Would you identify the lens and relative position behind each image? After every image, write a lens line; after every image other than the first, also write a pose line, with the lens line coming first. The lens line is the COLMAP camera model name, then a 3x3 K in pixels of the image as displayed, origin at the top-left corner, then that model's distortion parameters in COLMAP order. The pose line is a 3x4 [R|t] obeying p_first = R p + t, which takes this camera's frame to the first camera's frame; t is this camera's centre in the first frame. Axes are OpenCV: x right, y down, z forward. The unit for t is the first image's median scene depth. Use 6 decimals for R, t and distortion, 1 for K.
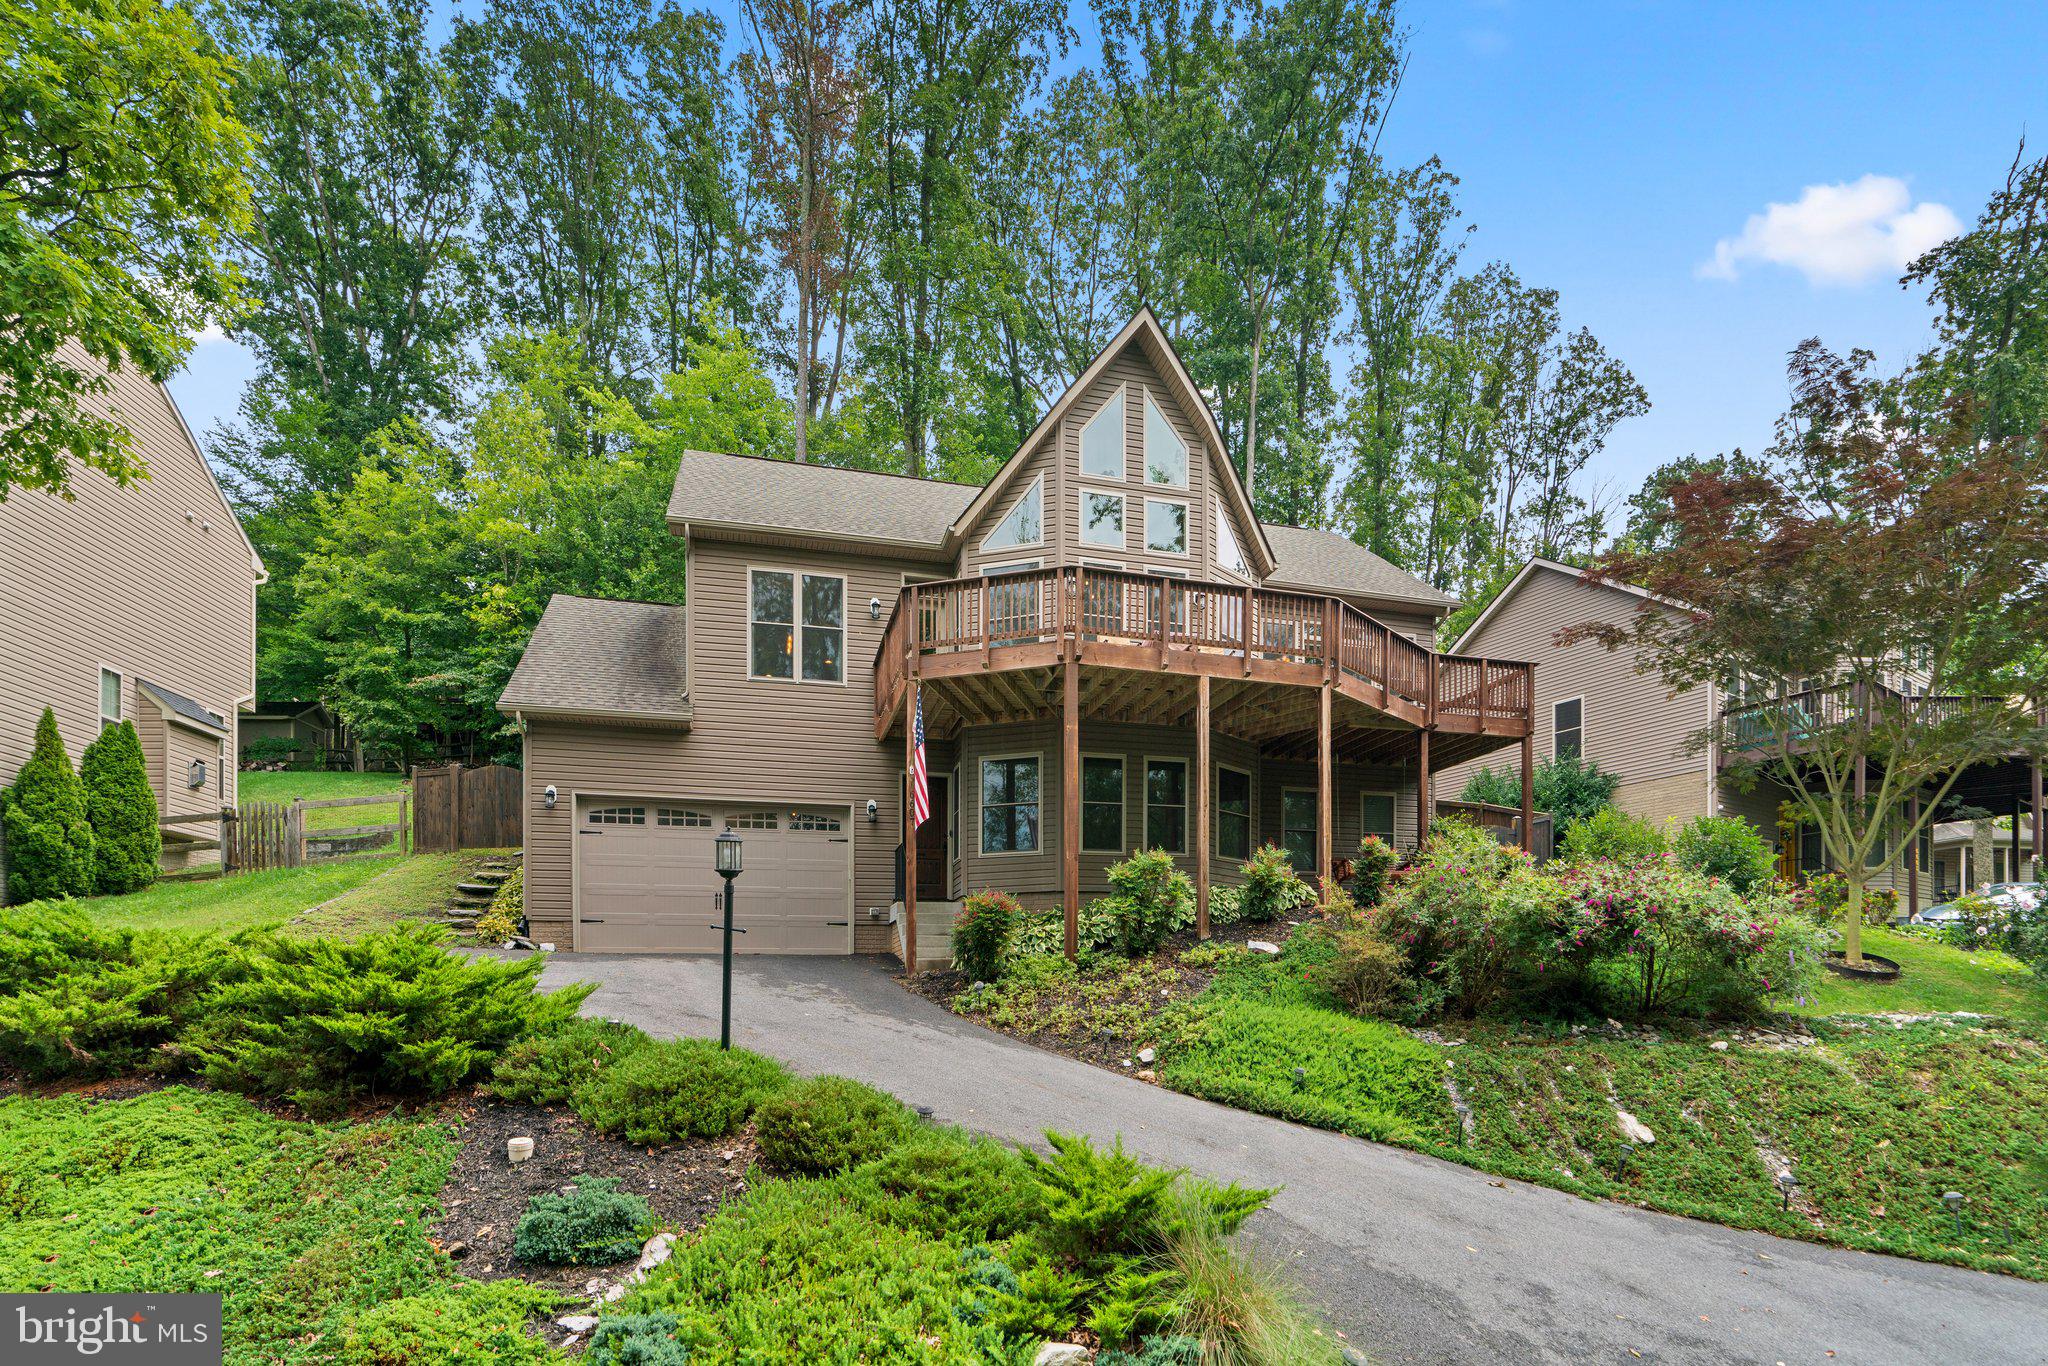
lens RADIAL K [[928.6, 0, 1021.9], [0, 928.6, 706.8], [0, 0, 1]] dist [-0.012012, 0.006161]
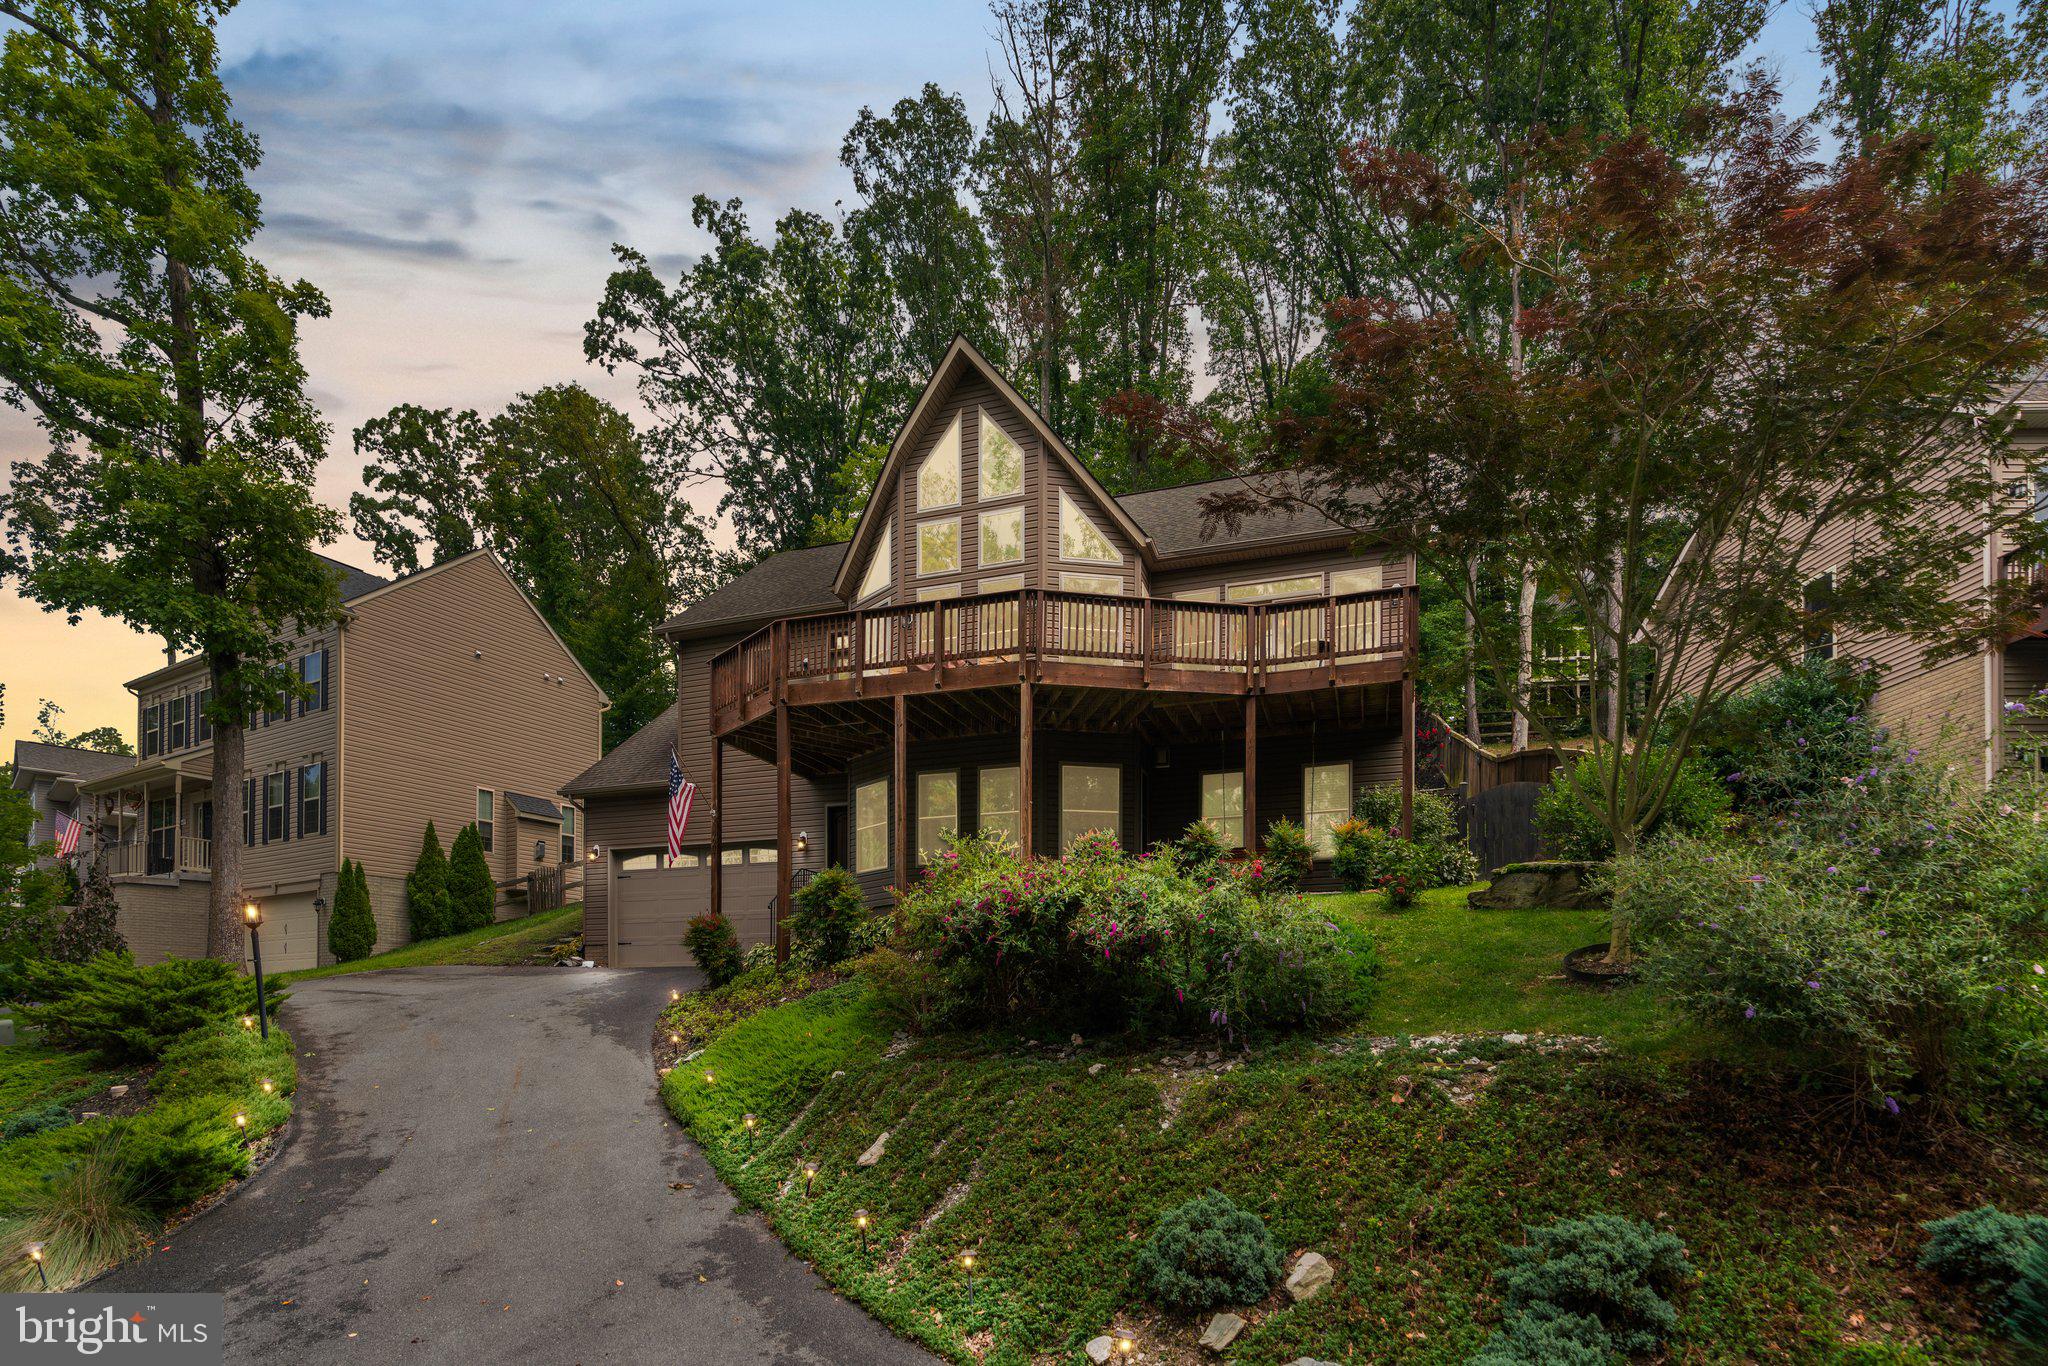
lens RADIAL K [[931.4, 0, 1072.7], [0, 931.4, 687.1], [0, 0, 1]] dist [-0.013558, 0.006877]
pose [[0.850411, -0.165776, -0.499319, 0.816269], [0.159232, 0.985649, -0.056044, 0.044247], [0.501444, -0.031847, 0.864604, 0.178438]]
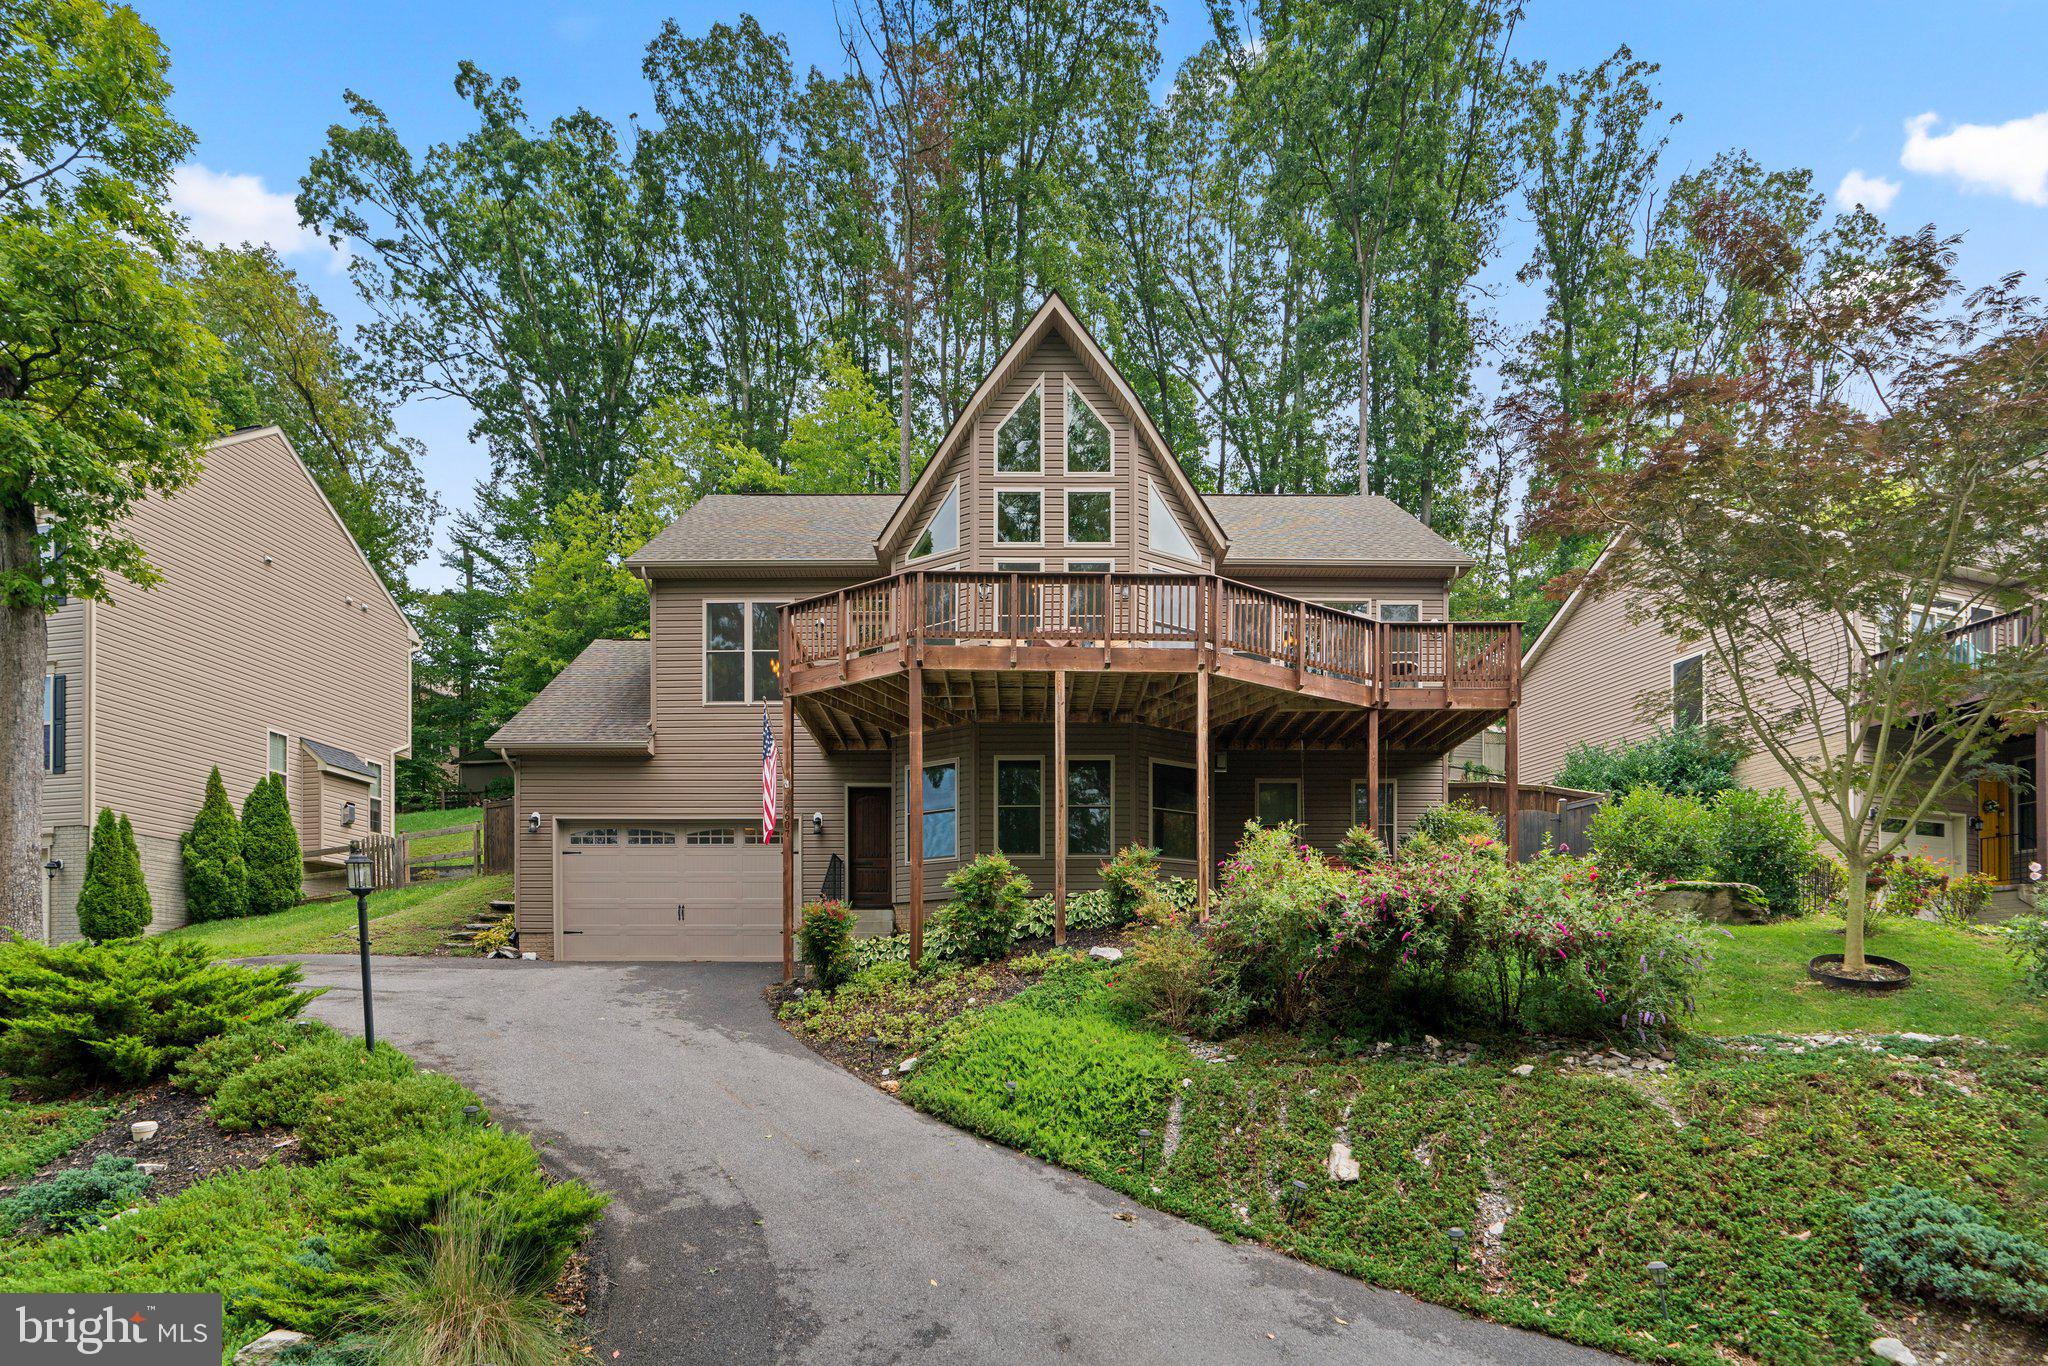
lens RADIAL K [[927.0, 0, 1026.7], [0, 927.0, 712.1], [0, 0, 1]] dist [-0.007194, 0.000887]
pose [[0.968665, -0.068013, -0.238878, 0.339851], [0.068202, 0.997643, -0.007486, 0.012307], [0.238824, -0.009040, 0.971021, 0.052566]]
